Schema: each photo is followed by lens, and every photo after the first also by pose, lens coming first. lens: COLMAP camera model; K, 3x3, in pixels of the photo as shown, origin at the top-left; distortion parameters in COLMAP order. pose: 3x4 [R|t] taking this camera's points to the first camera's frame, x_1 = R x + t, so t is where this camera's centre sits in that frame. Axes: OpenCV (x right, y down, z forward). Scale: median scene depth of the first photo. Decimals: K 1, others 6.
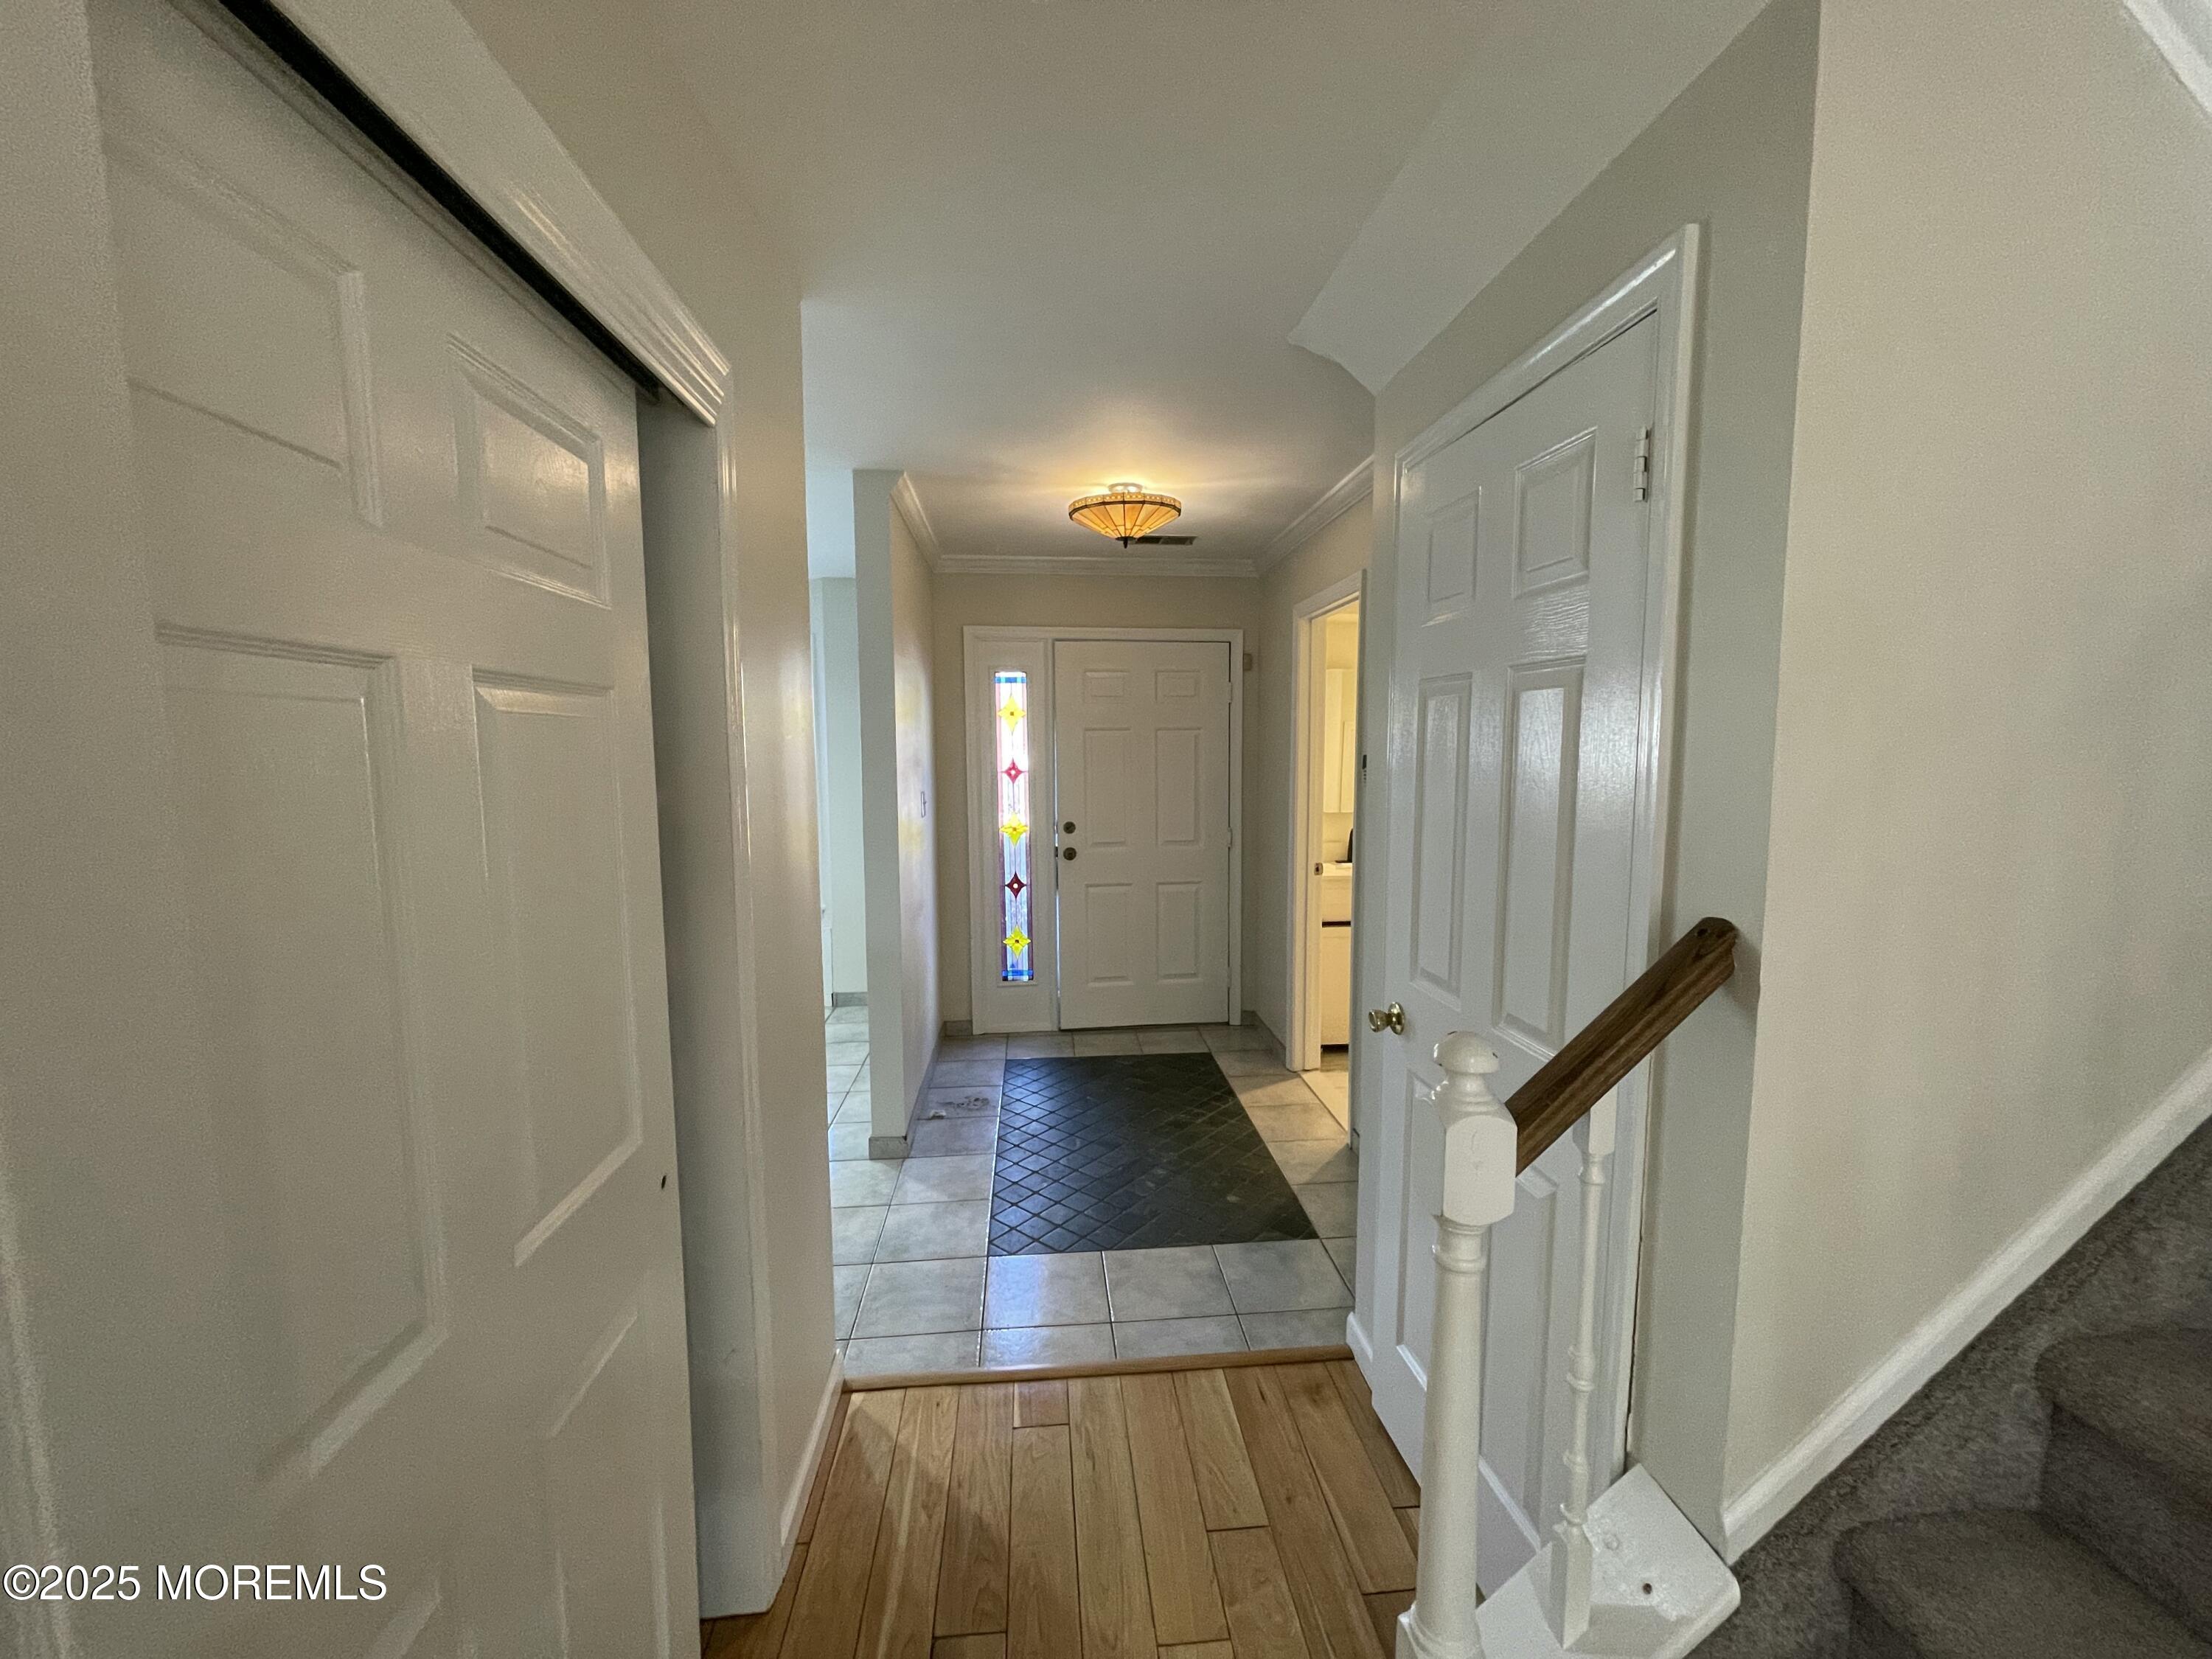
lens RADIAL K [[888.0, 0, 1112.3], [0, 888.0, 830.1], [0, 0, 1]] dist [-0.002409, 0.000095]
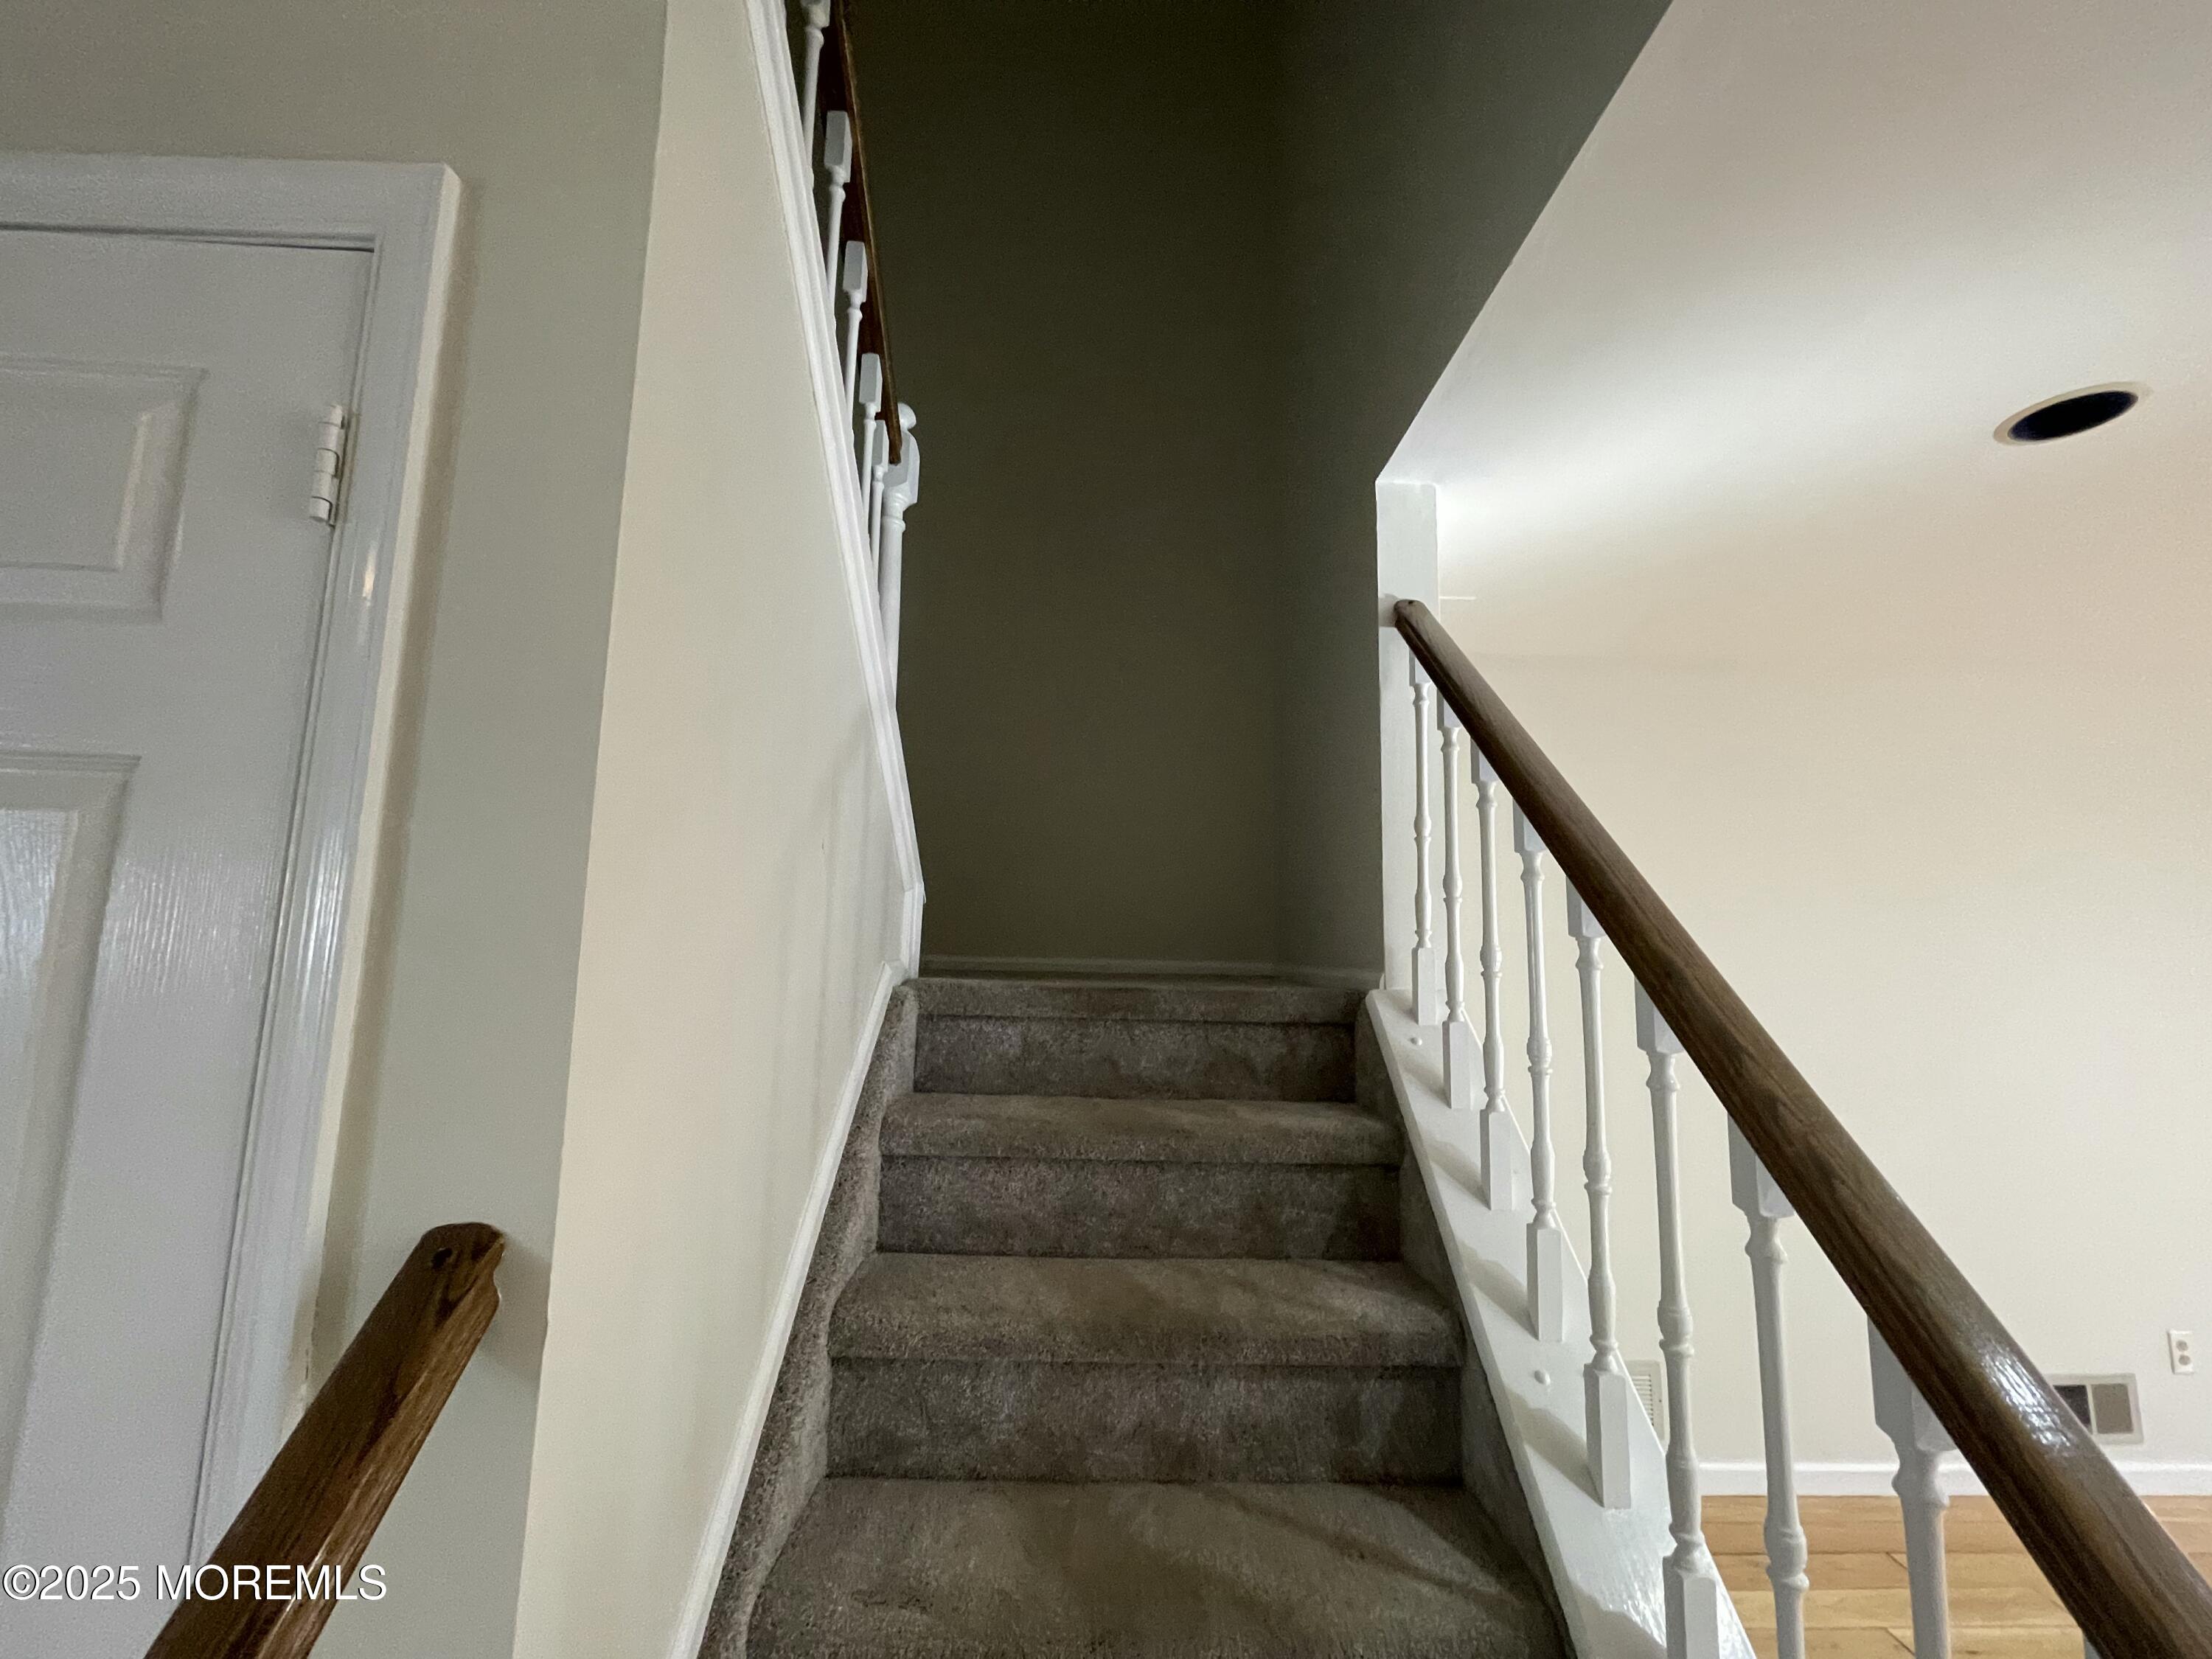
lens RADIAL K [[888.0, 0, 1109.3], [0, 888.0, 826.9], [0, 0, 1]] dist [-0.002409, 0.000095]
pose [[0.062174, 0.130890, 0.989445, 0.069444], [0.070993, 0.988272, -0.135196, -0.051721], [-0.995537, 0.078650, 0.052152, 0.466484]]
